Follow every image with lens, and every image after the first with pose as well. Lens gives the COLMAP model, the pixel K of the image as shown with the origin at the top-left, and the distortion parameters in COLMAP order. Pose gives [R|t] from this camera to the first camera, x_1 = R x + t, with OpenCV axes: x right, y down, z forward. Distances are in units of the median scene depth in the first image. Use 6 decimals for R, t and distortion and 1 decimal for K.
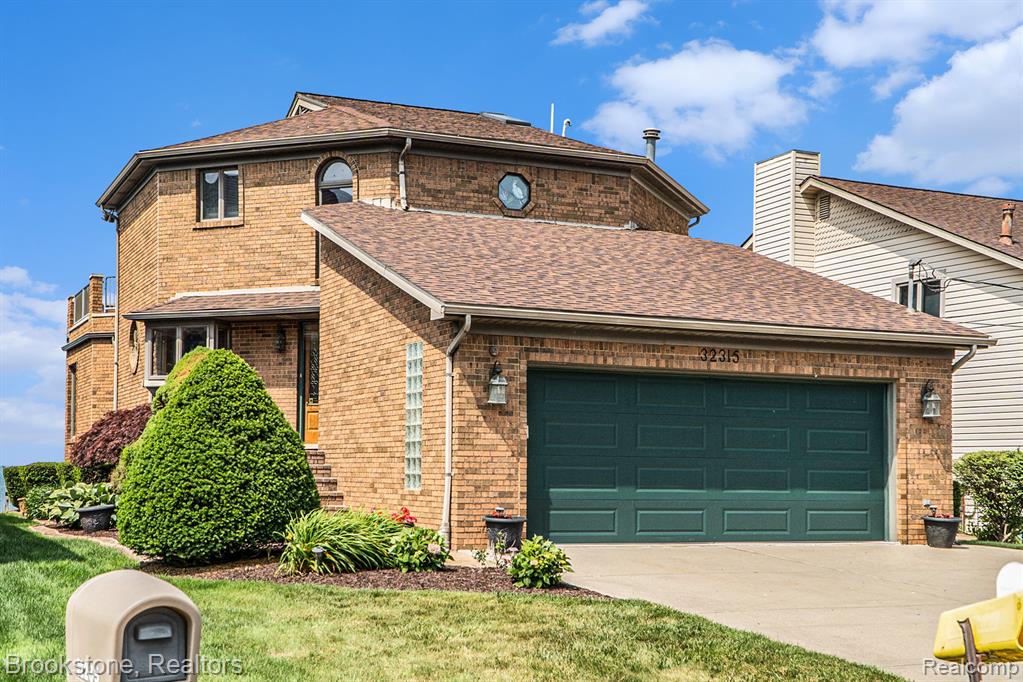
lens RADIAL K [[1345.2, 0, 511.5], [0, 1345.2, 341.0], [0, 0, 1]] dist [0.161264, -0.003261]
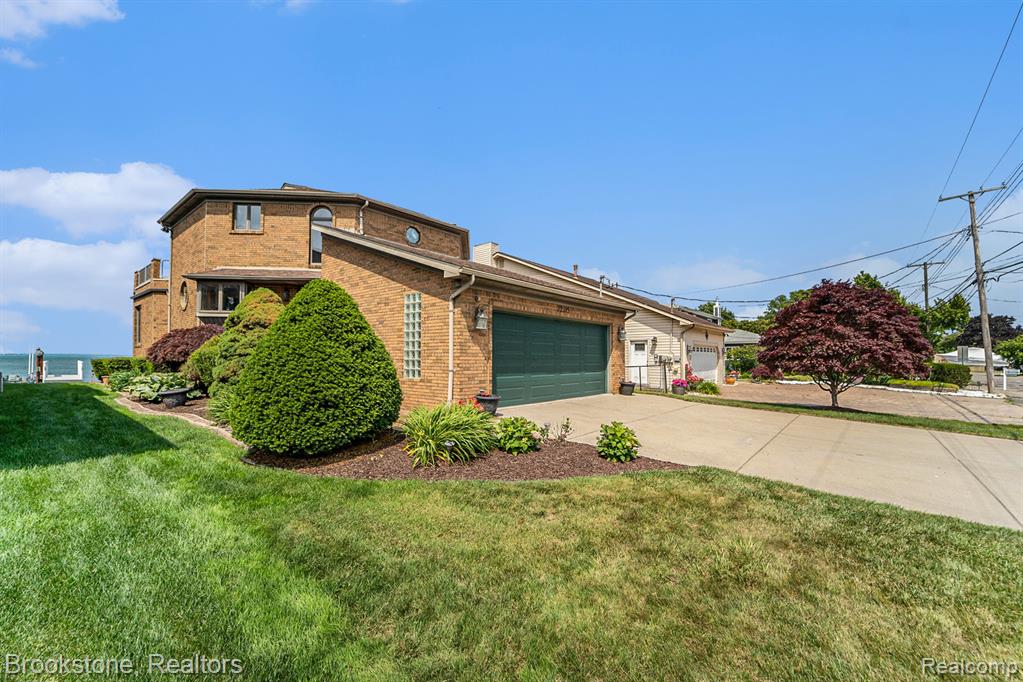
lens RADIAL K [[409.8, 0, 528.3], [0, 409.8, 327.4], [0, 0, 1]] dist [0.001588, 0.000095]
pose [[0.892180, 0.030726, 0.450634, -0.190718], [-0.041856, 0.999015, 0.014751, 0.033689], [-0.449737, -0.032022, 0.892587, 0.501117]]
